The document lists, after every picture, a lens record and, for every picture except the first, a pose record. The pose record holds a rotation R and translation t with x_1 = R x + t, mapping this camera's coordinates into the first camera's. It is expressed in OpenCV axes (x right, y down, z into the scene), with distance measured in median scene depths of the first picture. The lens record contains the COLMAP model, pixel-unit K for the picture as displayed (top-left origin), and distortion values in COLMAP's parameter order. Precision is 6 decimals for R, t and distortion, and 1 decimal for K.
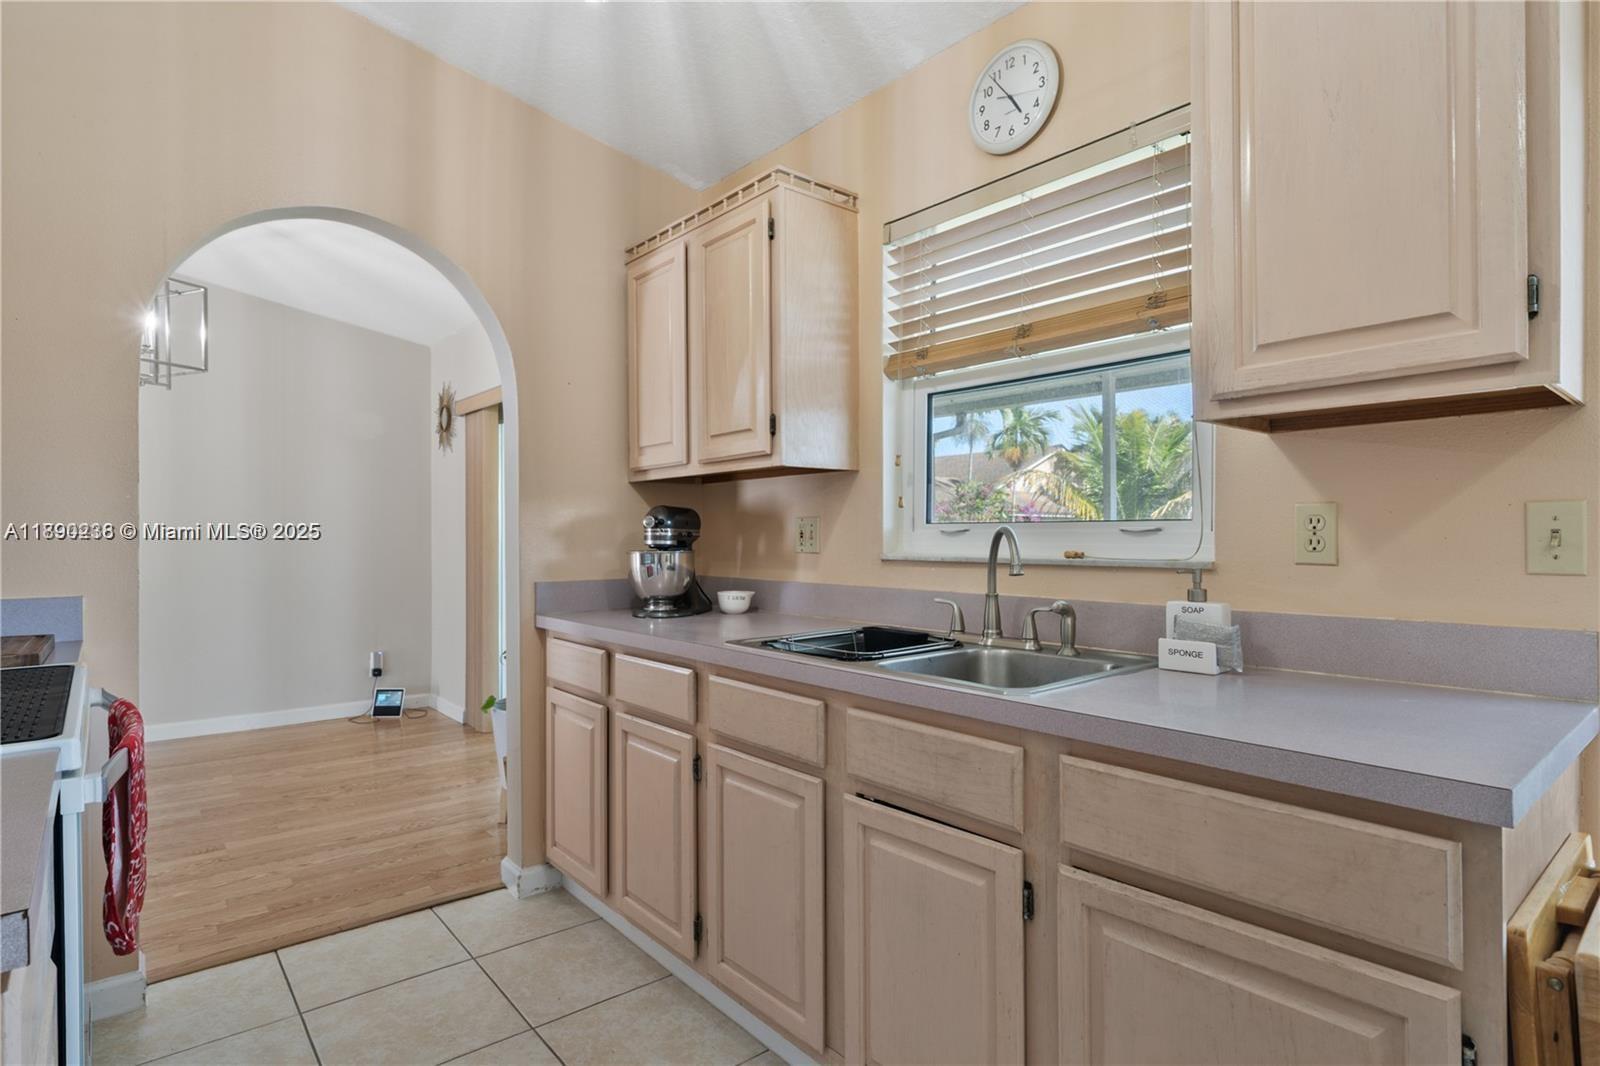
lens RADIAL K [[836.5, 0, 794.3], [0, 836.5, 531.1], [0, 0, 1]] dist [0.000077, 0.000199]
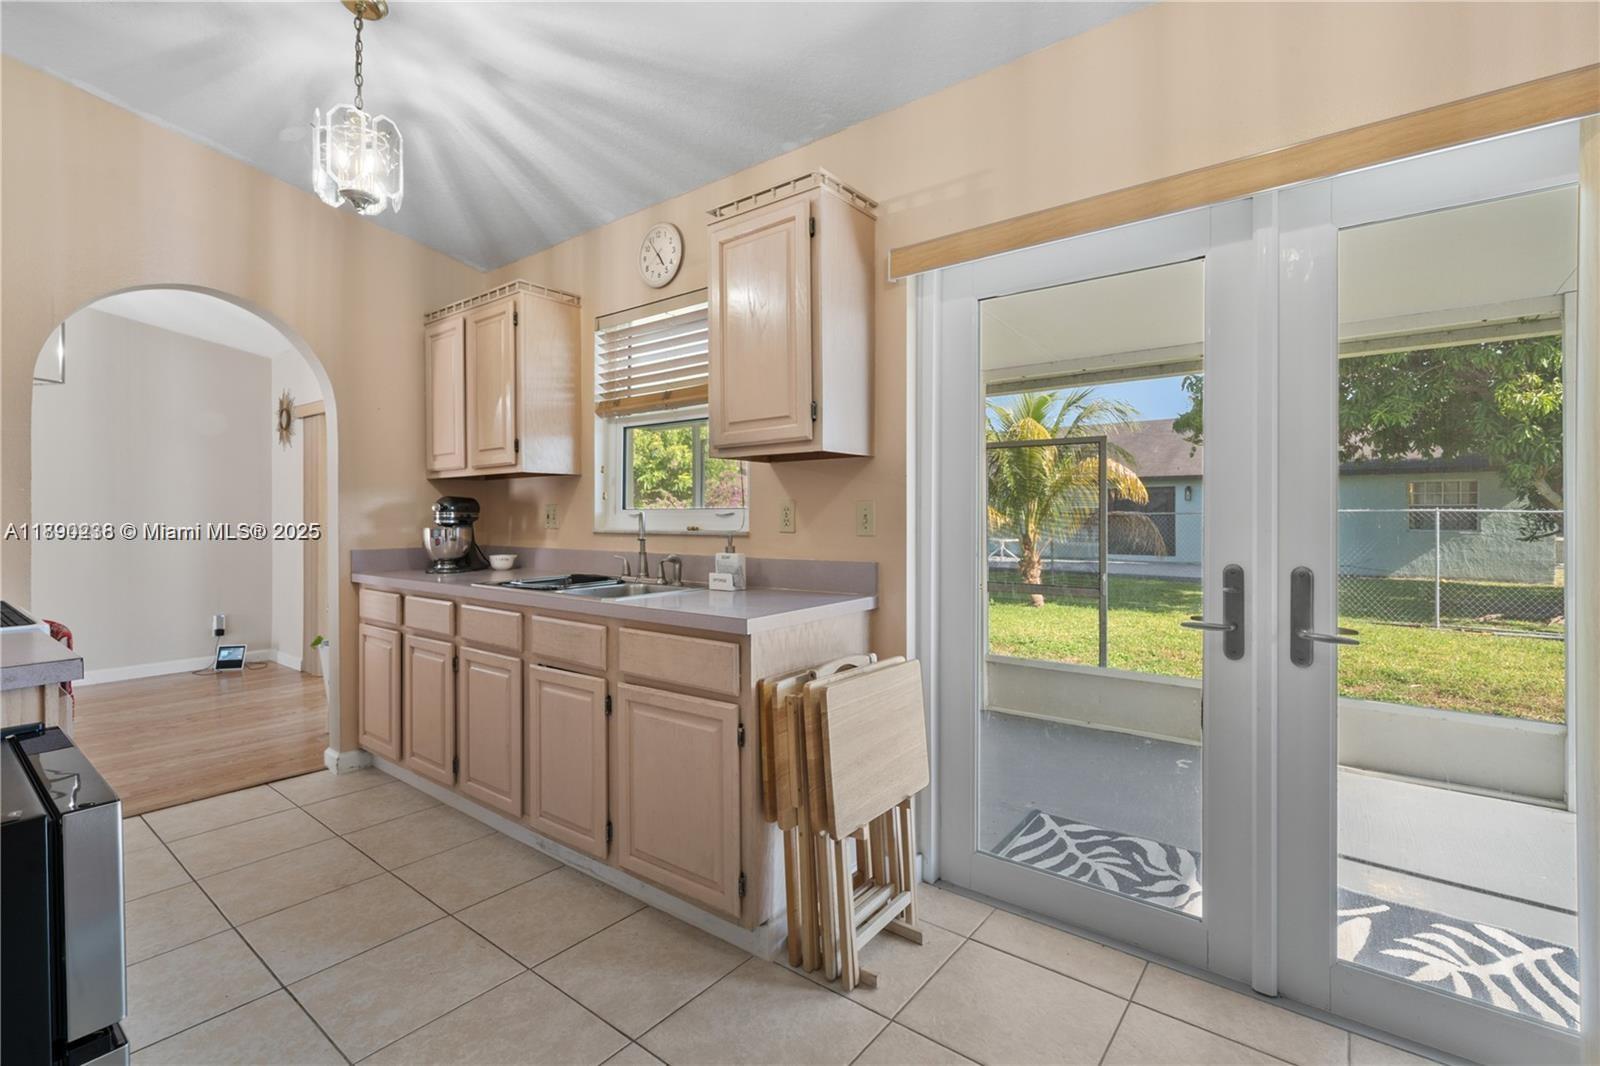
lens RADIAL K [[716.1, 0, 791.2], [0, 716.1, 514.2], [0, 0, 1]] dist [0.001046, -0.000178]
pose [[0.977348, 0.002215, 0.211628, 0.182761], [-0.002497, 0.999996, 0.001064, -0.002628], [-0.211625, -0.001568, 0.977350, -0.386415]]
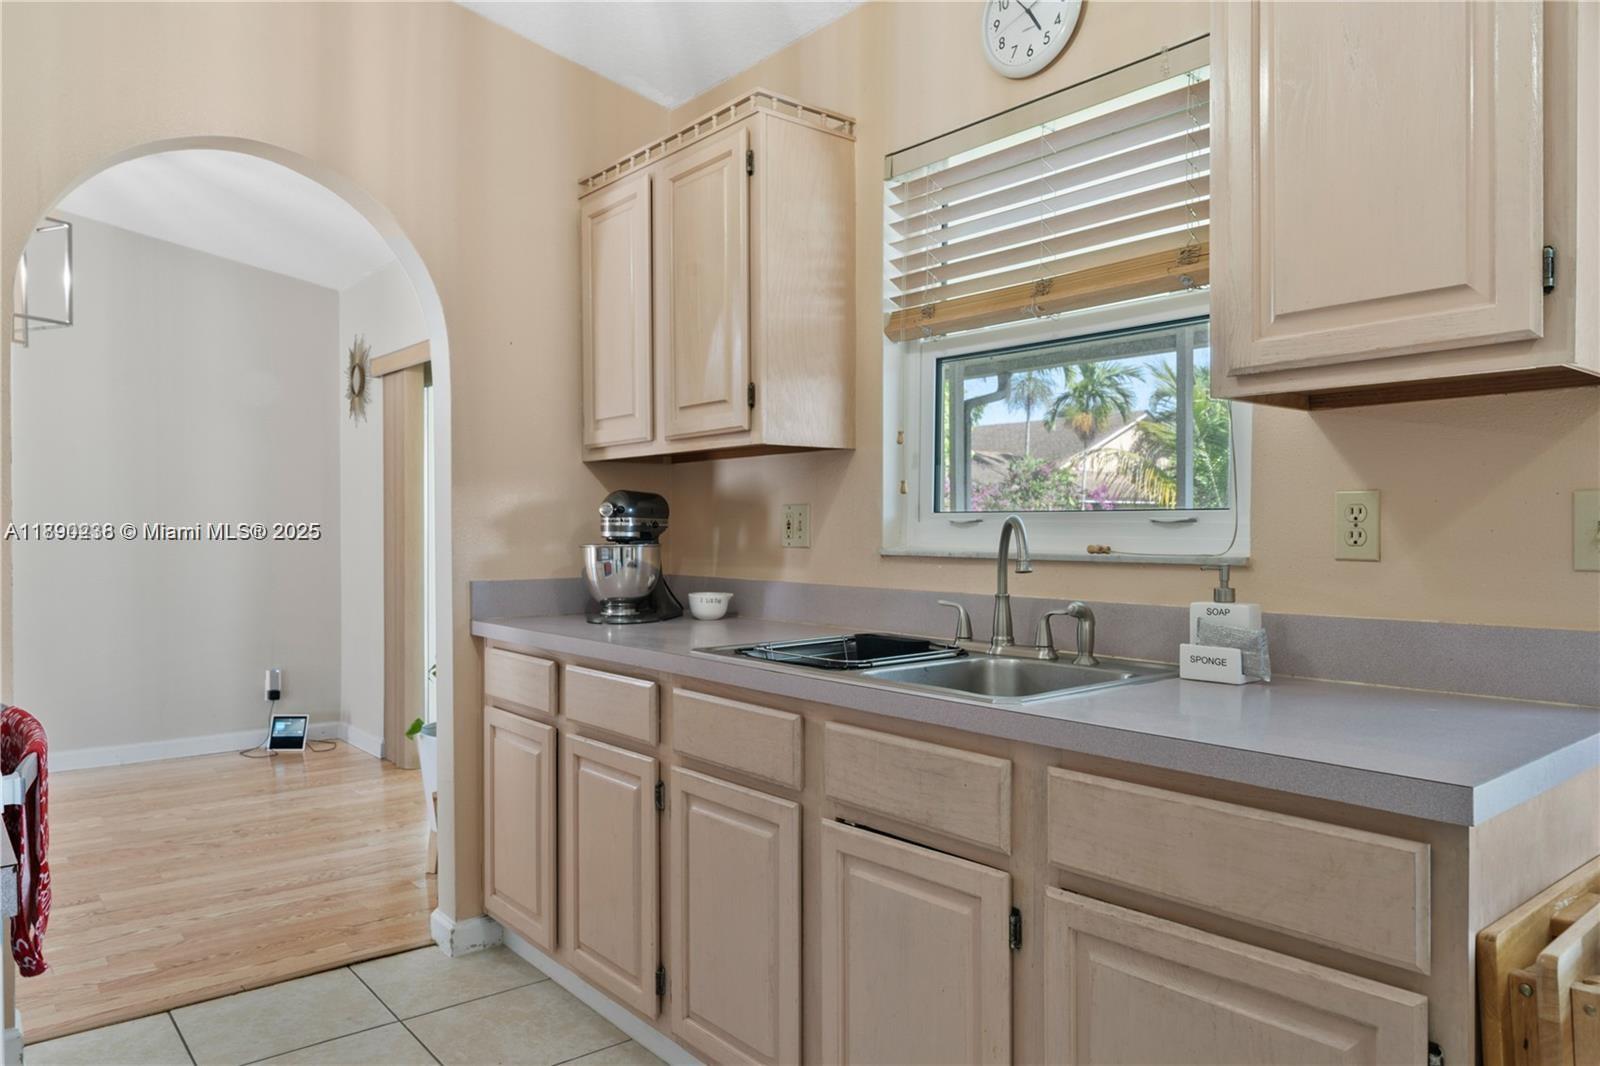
lens RADIAL K [[1082.3, 0, 794.4], [0, 1082.3, 534.6], [0, 0, 1]] dist [0.000794, 0.000170]
pose [[0.999968, 0.002478, -0.007579, 0.025296], [-0.002383, 0.999920, 0.012420, 0.000026], [0.007609, -0.012402, 0.999894, -0.092175]]
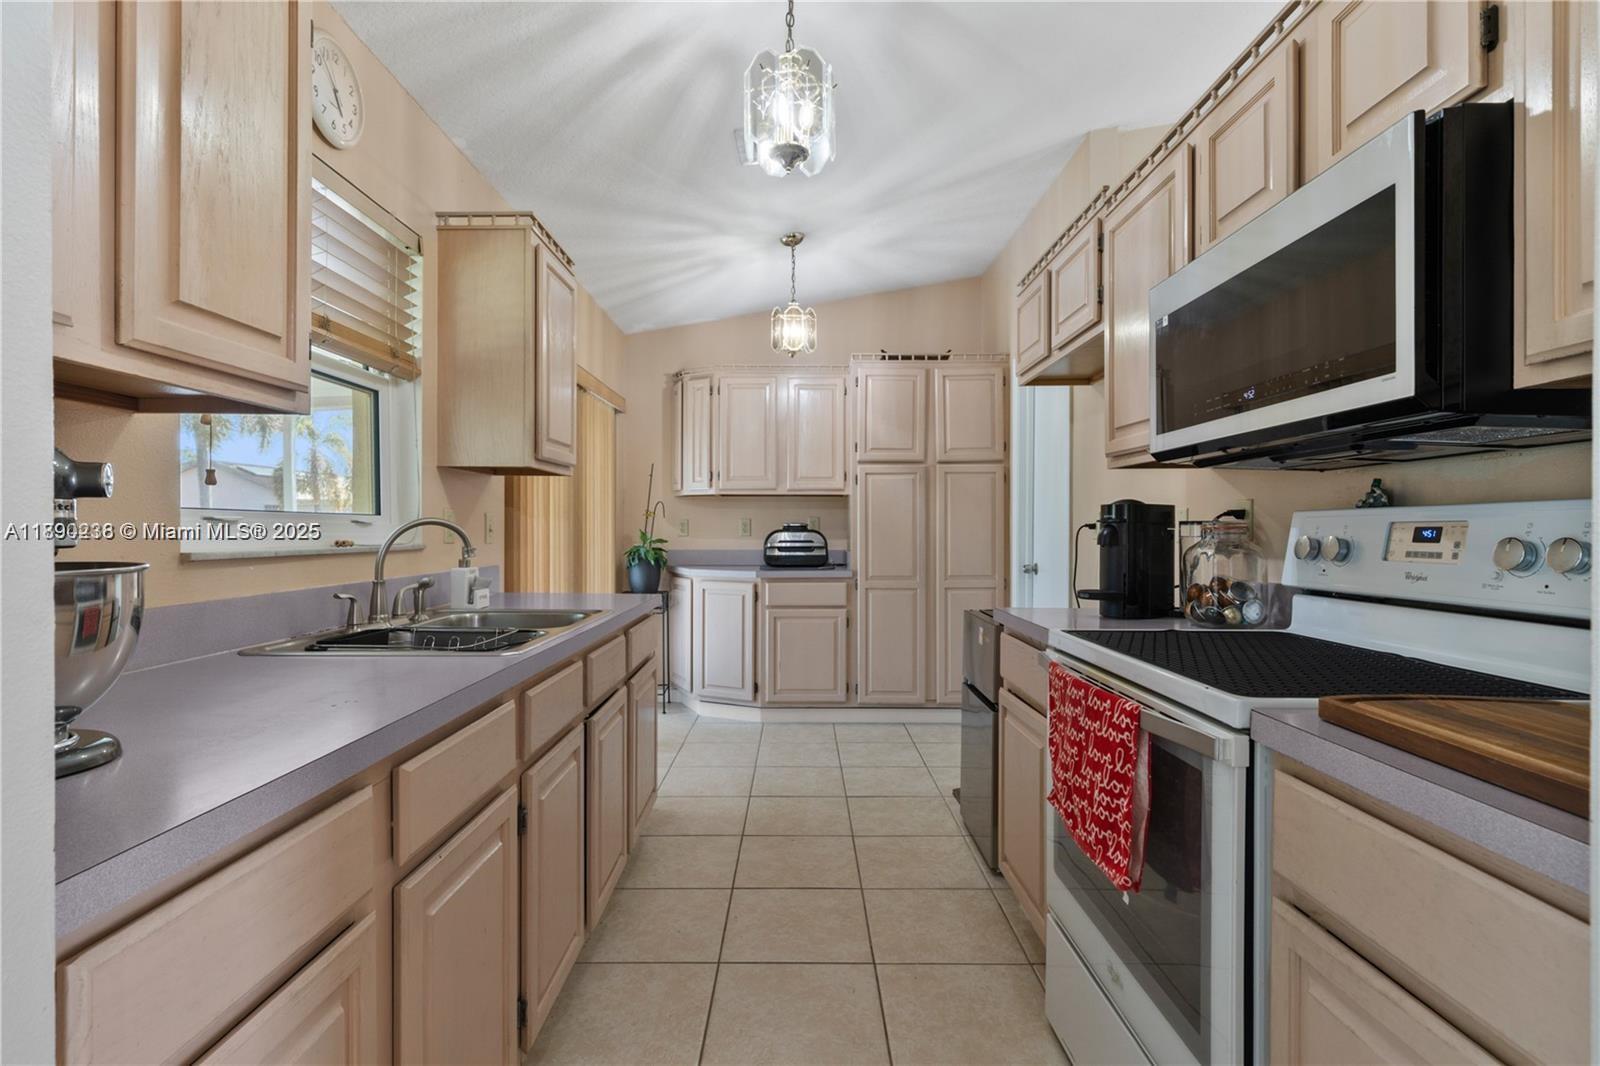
lens RADIAL K [[752.7, 0, 800.0], [0, 752.7, 533.0], [0, 0, 1]] dist [0.000724, 0.000240]
pose [[-0.763263, -0.000007, 0.646088, -0.644725], [-0.001611, 0.999997, -0.001892, 0.013063], [-0.646086, -0.002485, -0.763261, 1.131451]]
